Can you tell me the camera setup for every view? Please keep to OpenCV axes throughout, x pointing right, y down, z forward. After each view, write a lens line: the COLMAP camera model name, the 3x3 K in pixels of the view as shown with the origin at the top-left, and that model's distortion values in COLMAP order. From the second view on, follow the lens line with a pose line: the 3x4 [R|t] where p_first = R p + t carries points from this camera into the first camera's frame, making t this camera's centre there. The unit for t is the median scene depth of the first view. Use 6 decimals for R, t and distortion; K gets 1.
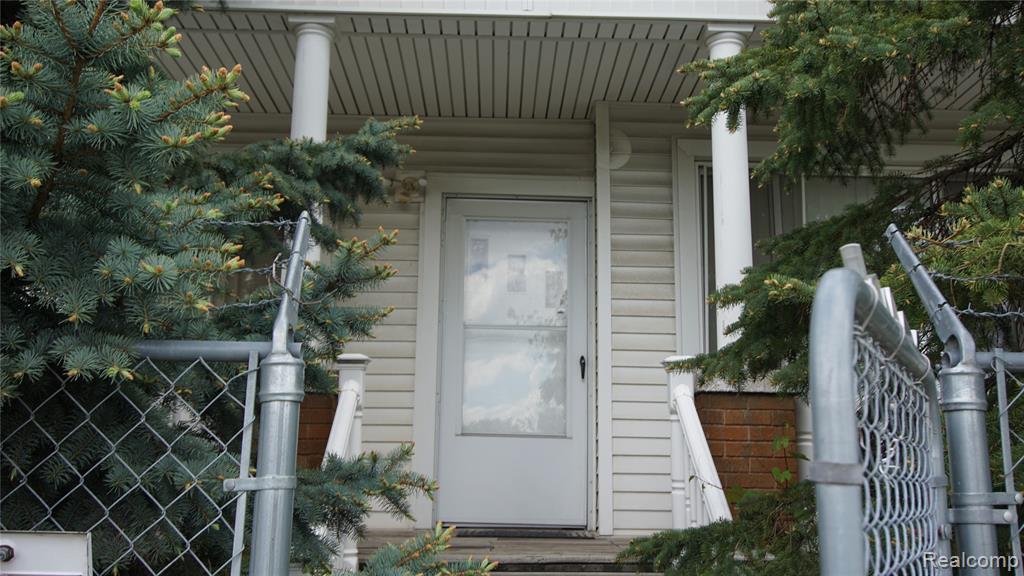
lens RADIAL K [[1059.4, 0, 512.3], [0, 1059.4, 286.3], [0, 0, 1]] dist [0.022523, 0.000000]
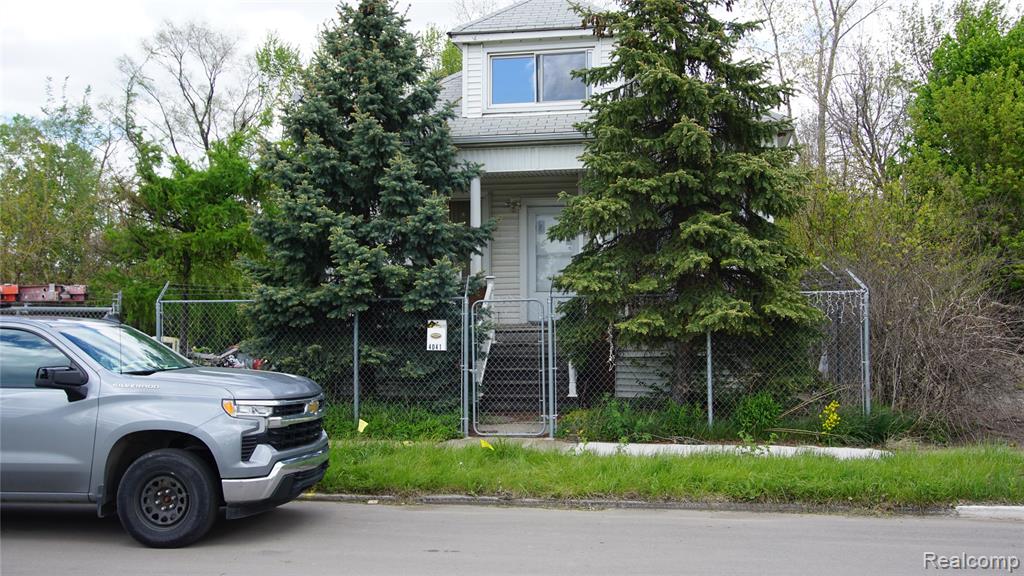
lens RADIAL K [[1059.4, 0, 512.1], [0, 1059.4, 289.3], [0, 0, 1]] dist [0.022523, 0.000000]
pose [[0.978832, -0.025381, -0.203086, 1.814065], [0.061417, 0.982975, 0.173169, -1.415235], [0.195233, -0.181976, 0.963726, -6.875081]]
